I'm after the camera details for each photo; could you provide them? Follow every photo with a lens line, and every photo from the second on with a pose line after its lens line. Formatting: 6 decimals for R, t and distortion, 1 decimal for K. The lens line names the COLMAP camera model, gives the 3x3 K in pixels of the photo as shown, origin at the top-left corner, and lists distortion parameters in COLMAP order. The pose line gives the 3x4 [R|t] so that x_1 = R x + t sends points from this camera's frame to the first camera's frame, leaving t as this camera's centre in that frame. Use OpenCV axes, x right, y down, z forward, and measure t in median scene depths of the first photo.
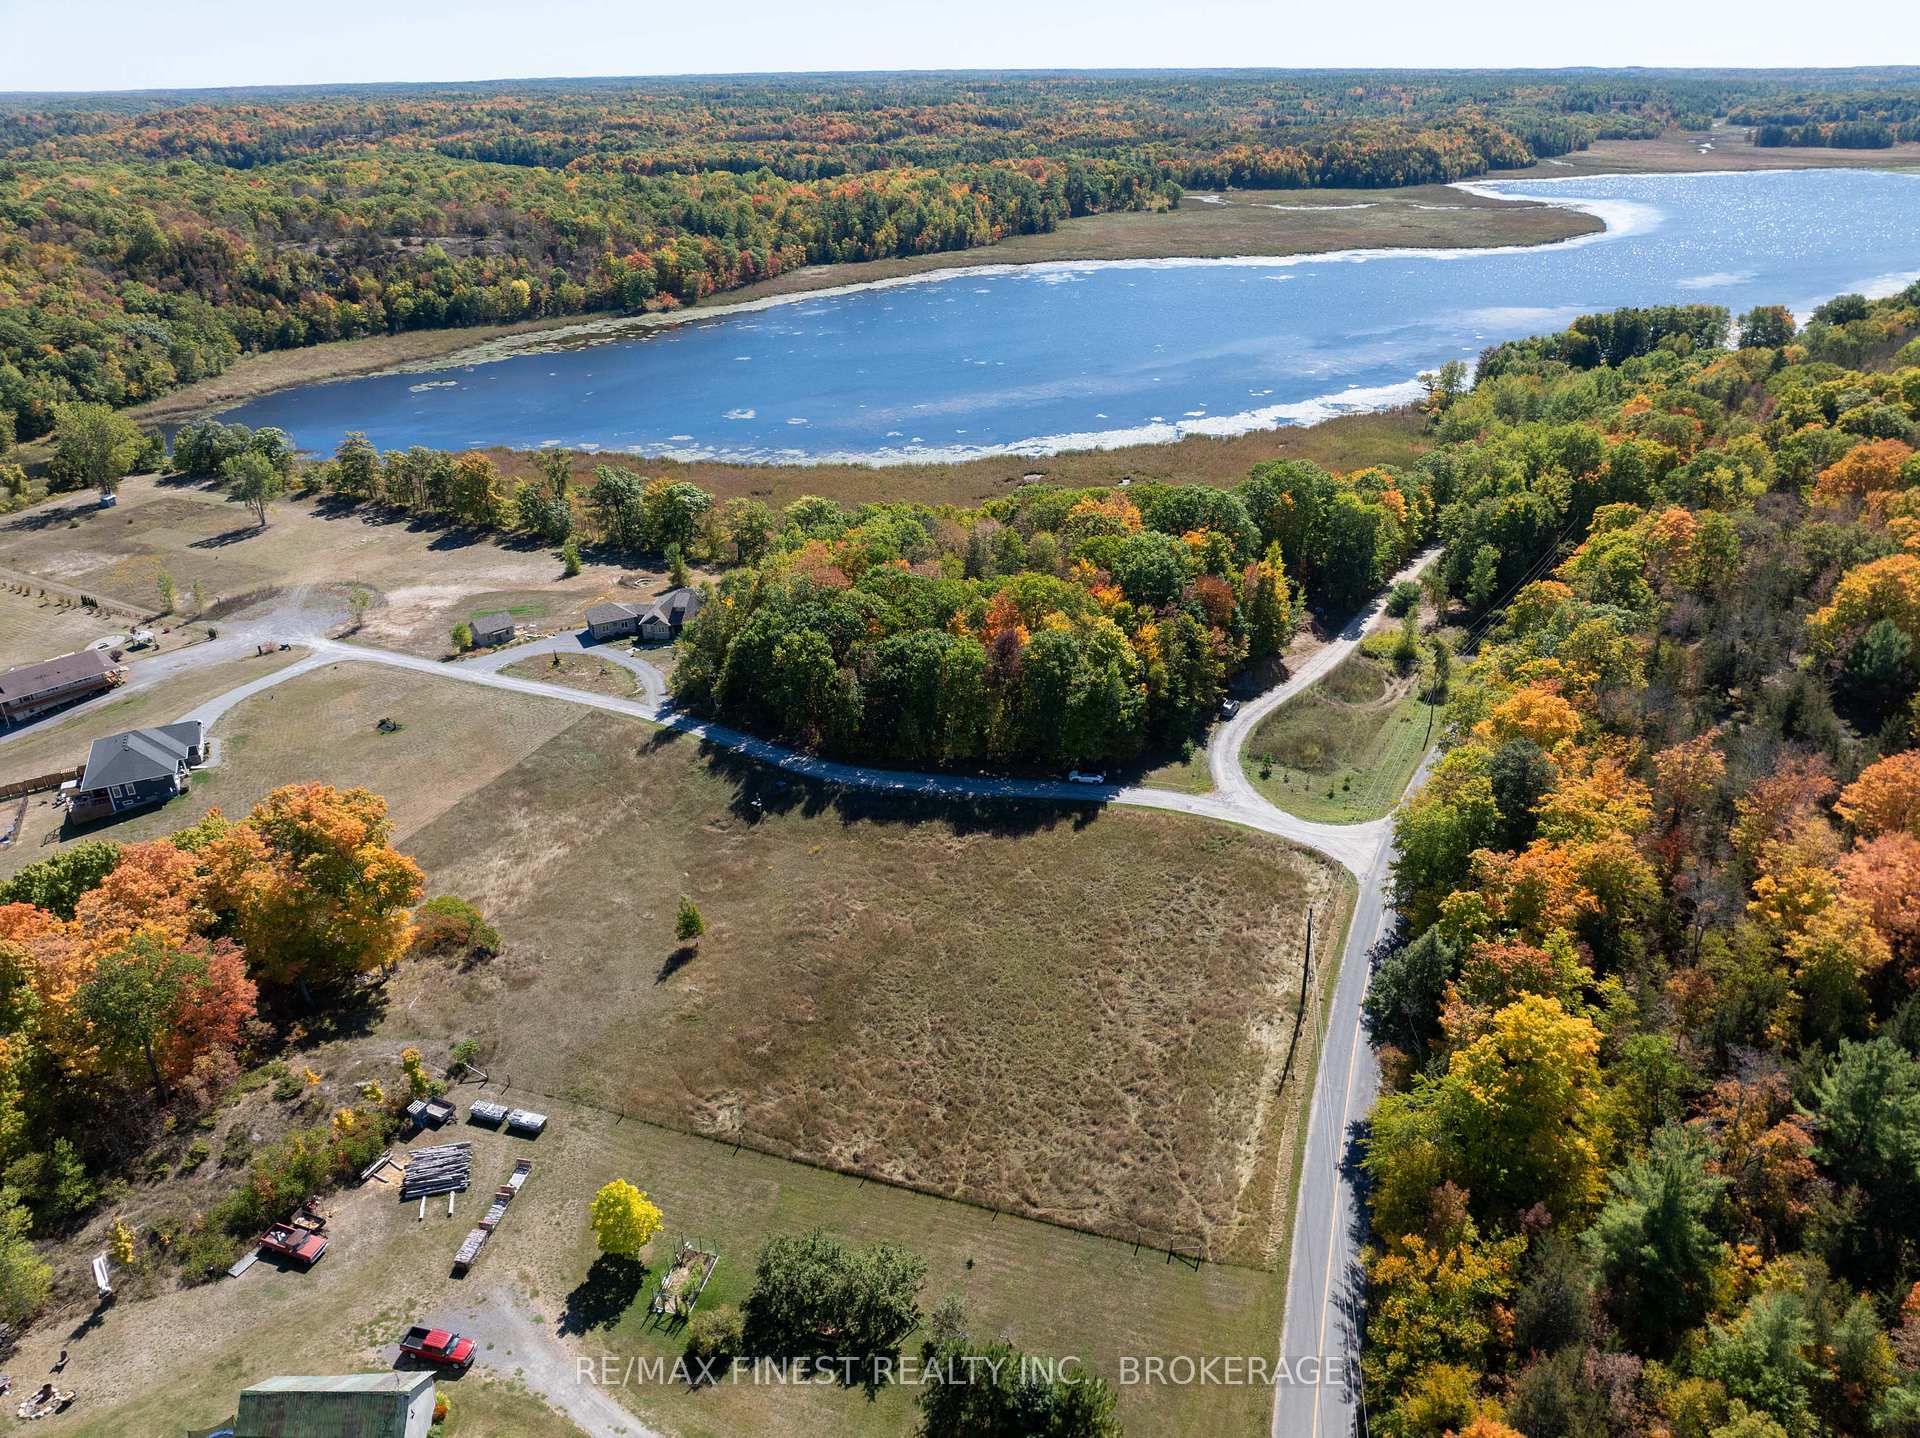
lens RADIAL K [[1352.2, 0, 962.9], [0, 1352.2, 719.9], [0, 0, 1]] dist [-0.040448, 0.000026]
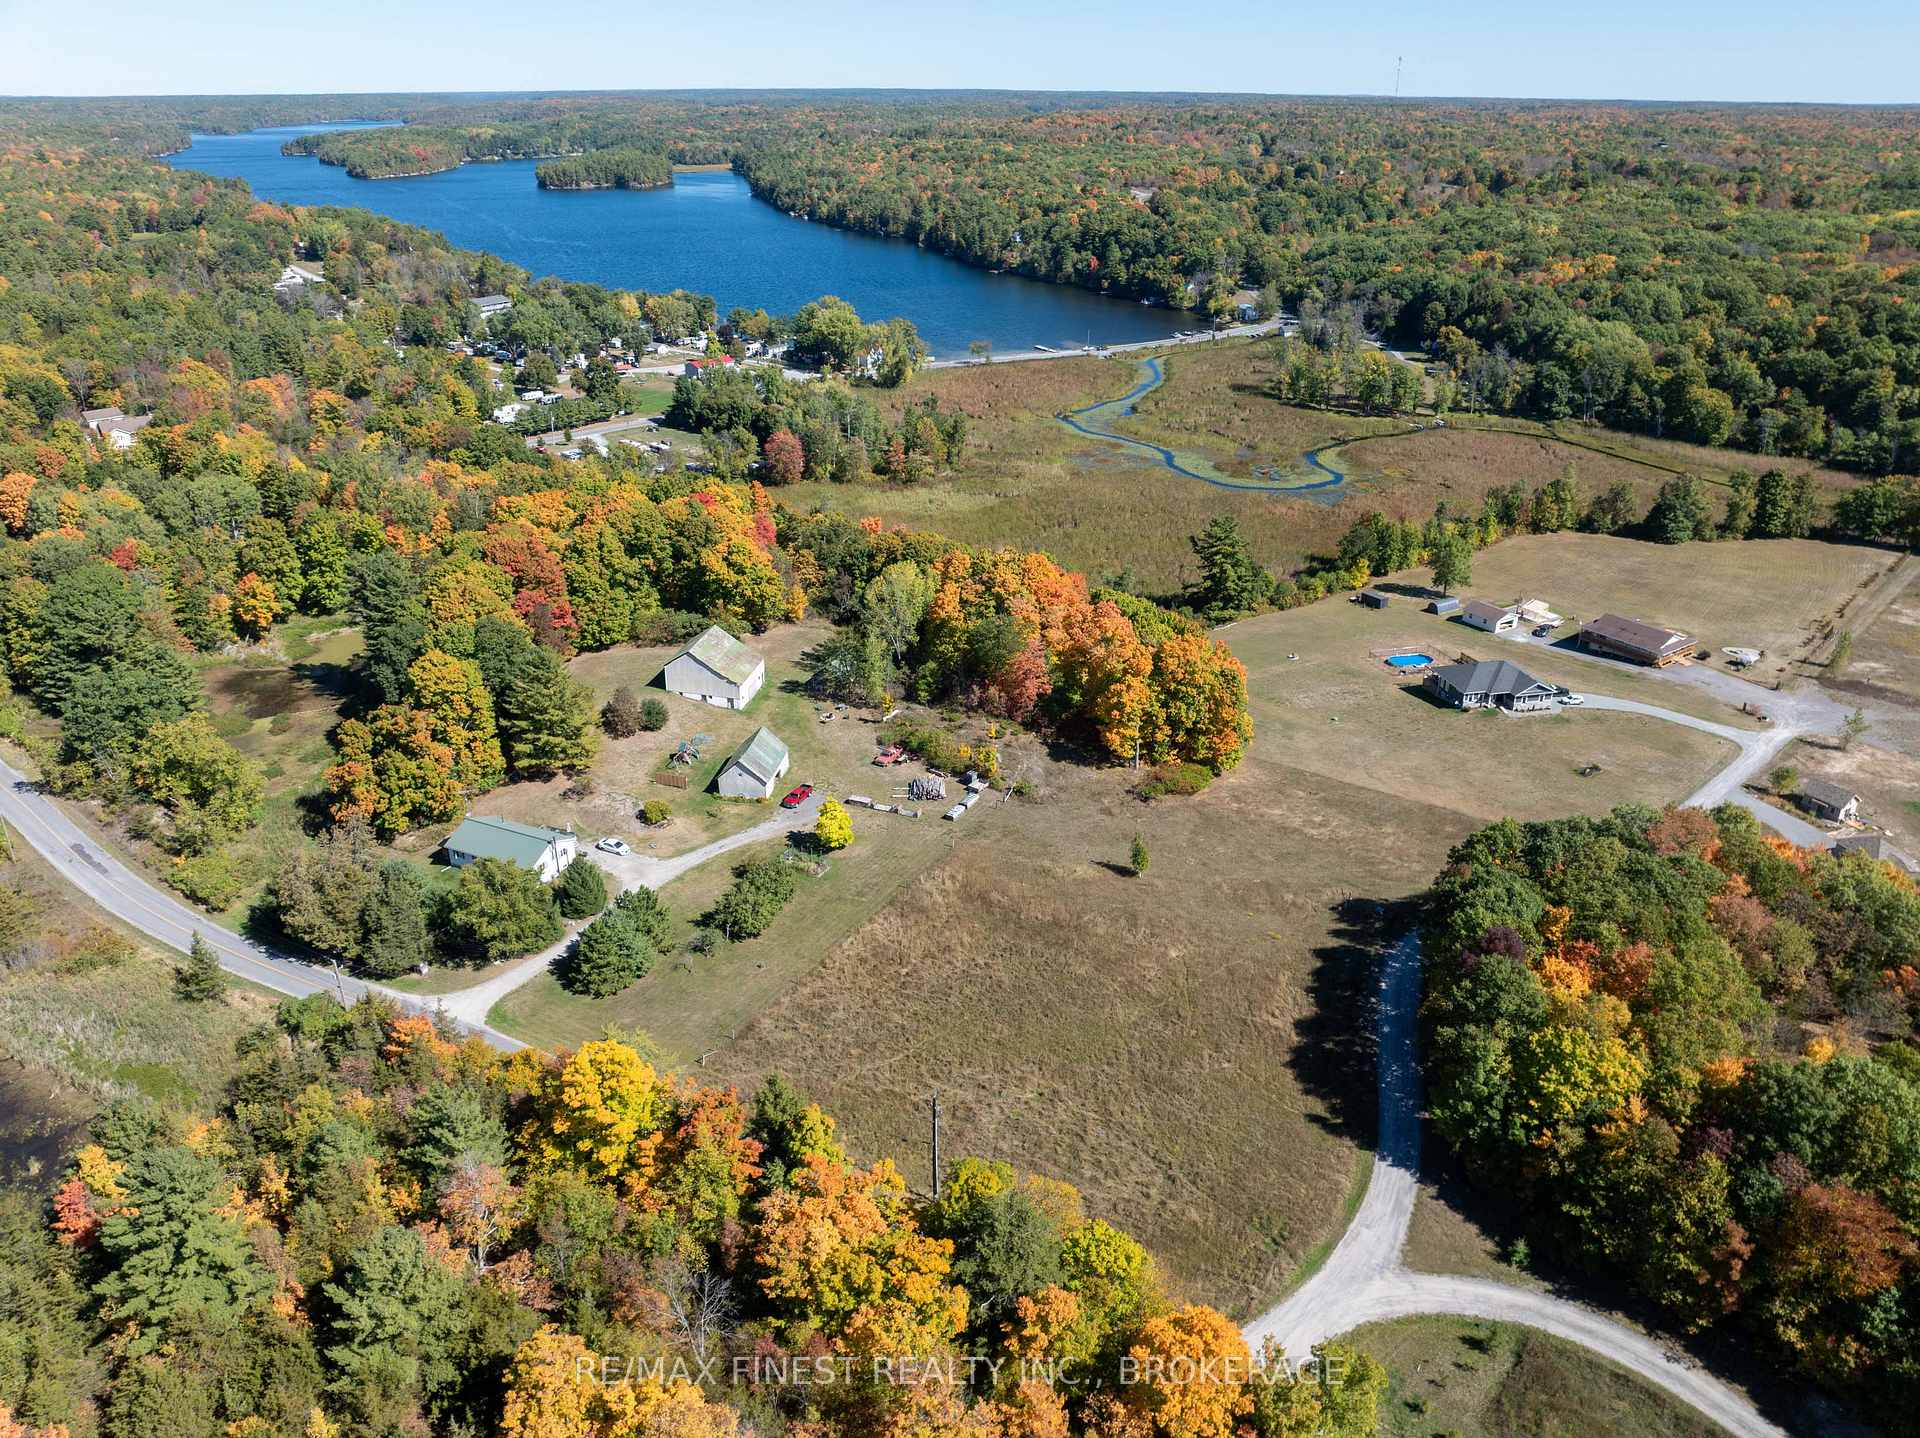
lens RADIAL K [[1352.2, 0, 962.9], [0, 1352.2, 719.9], [0, 0, 1]] dist [-0.040448, 0.000026]
pose [[-0.226103, 0.426150, -0.875942, 0.694254], [-0.428617, 0.763976, 0.482315, -0.379405], [0.874737, 0.484496, 0.009917, 0.627082]]
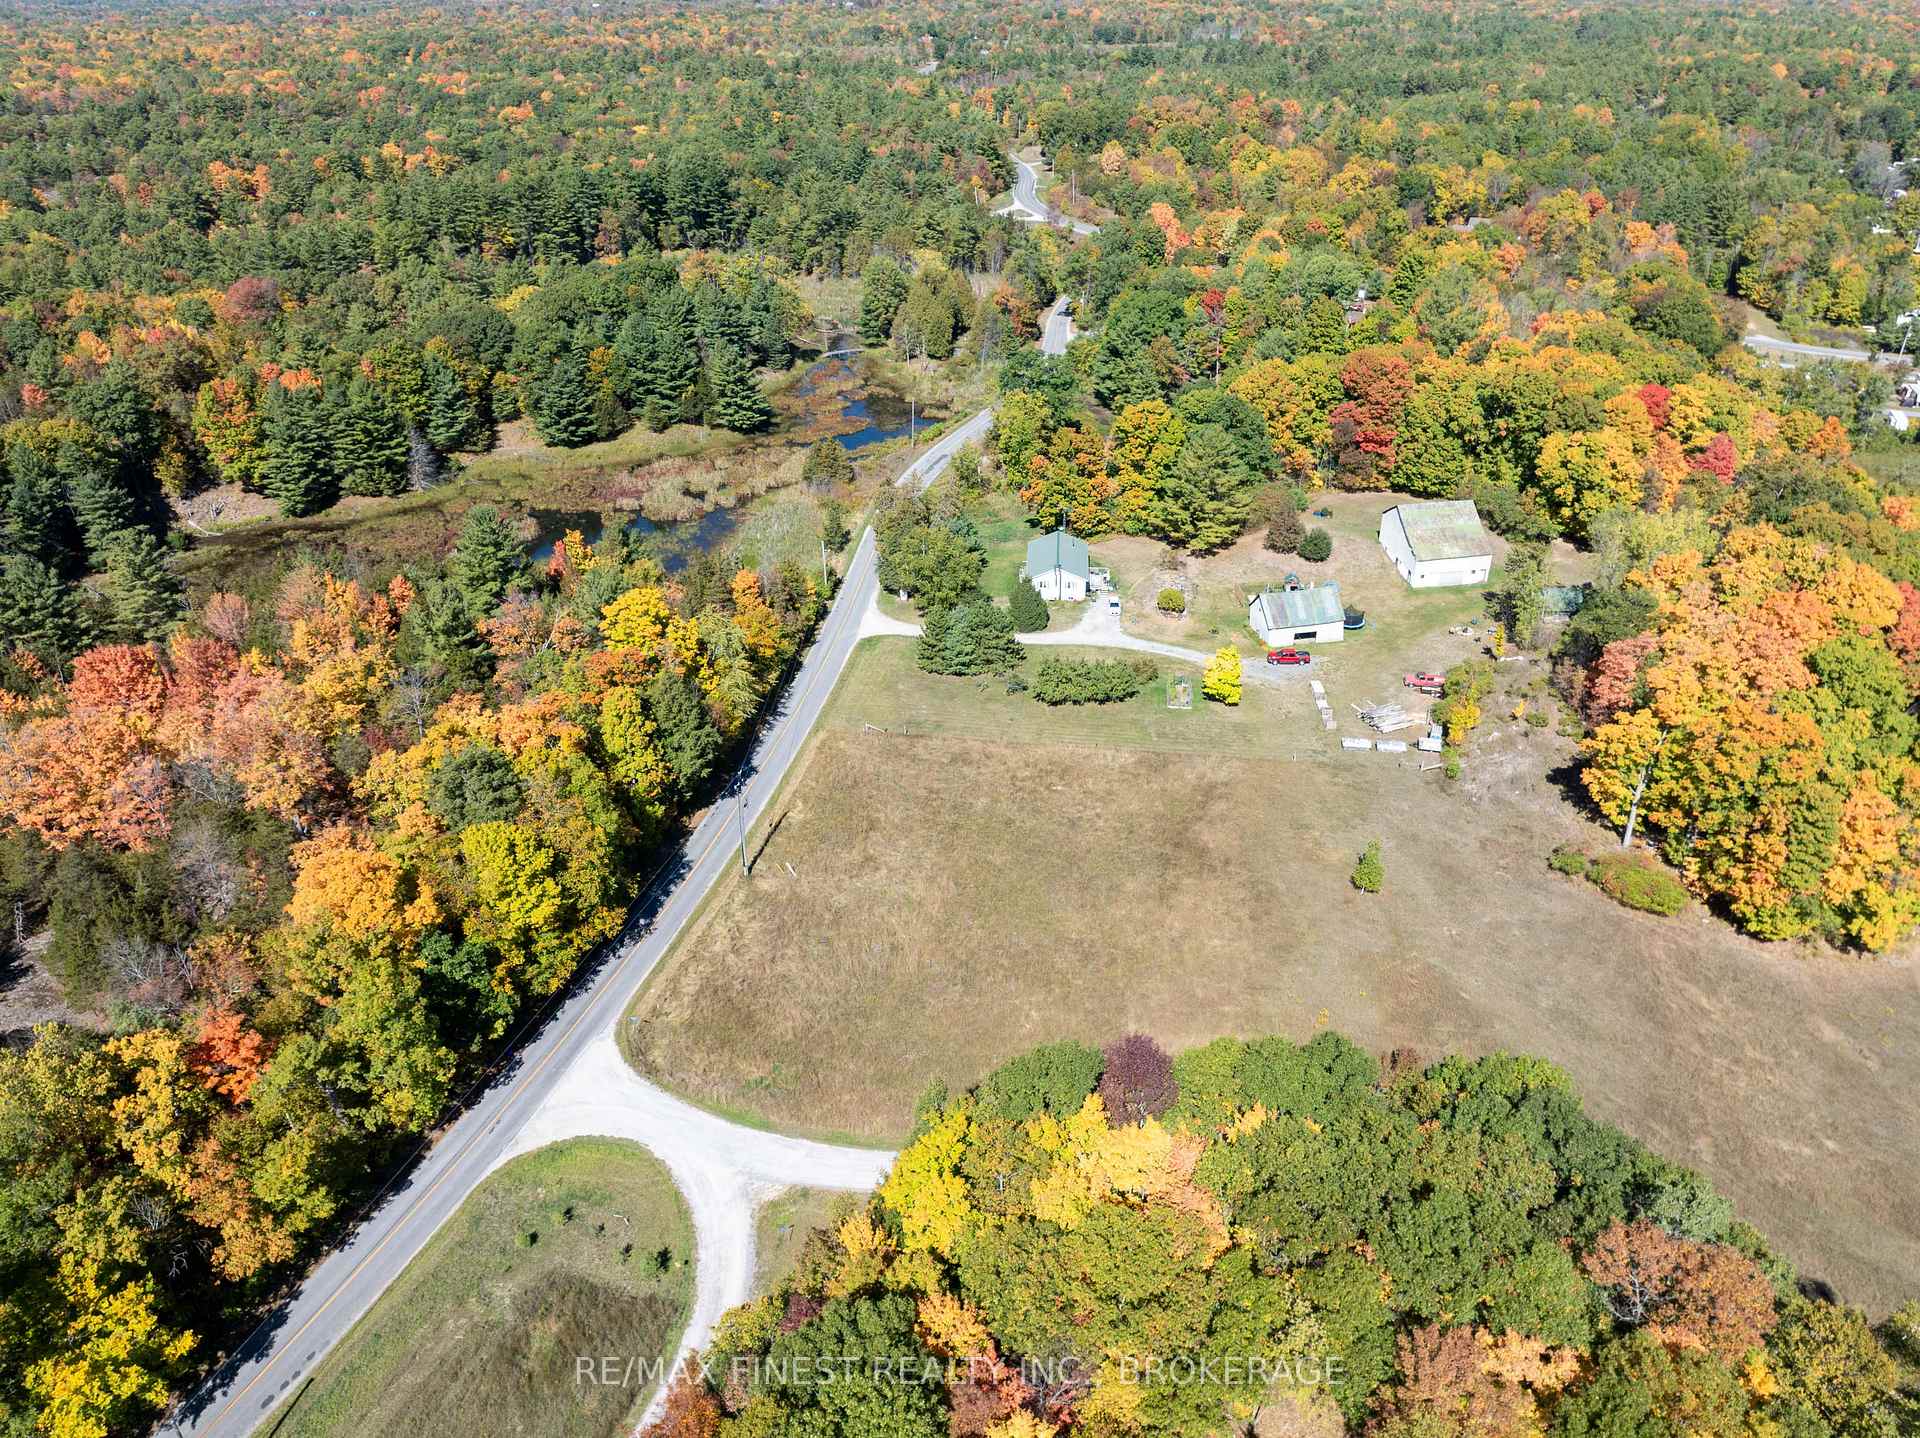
lens RADIAL K [[1352.2, 0, 962.9], [0, 1352.2, 719.9], [0, 0, 1]] dist [-0.040448, 0.000026]
pose [[-0.991245, 0.082755, -0.102887, 0.135018], [-0.038211, 0.566091, 0.823457, -0.539896], [0.126388, 0.820178, -0.557973, 1.123616]]
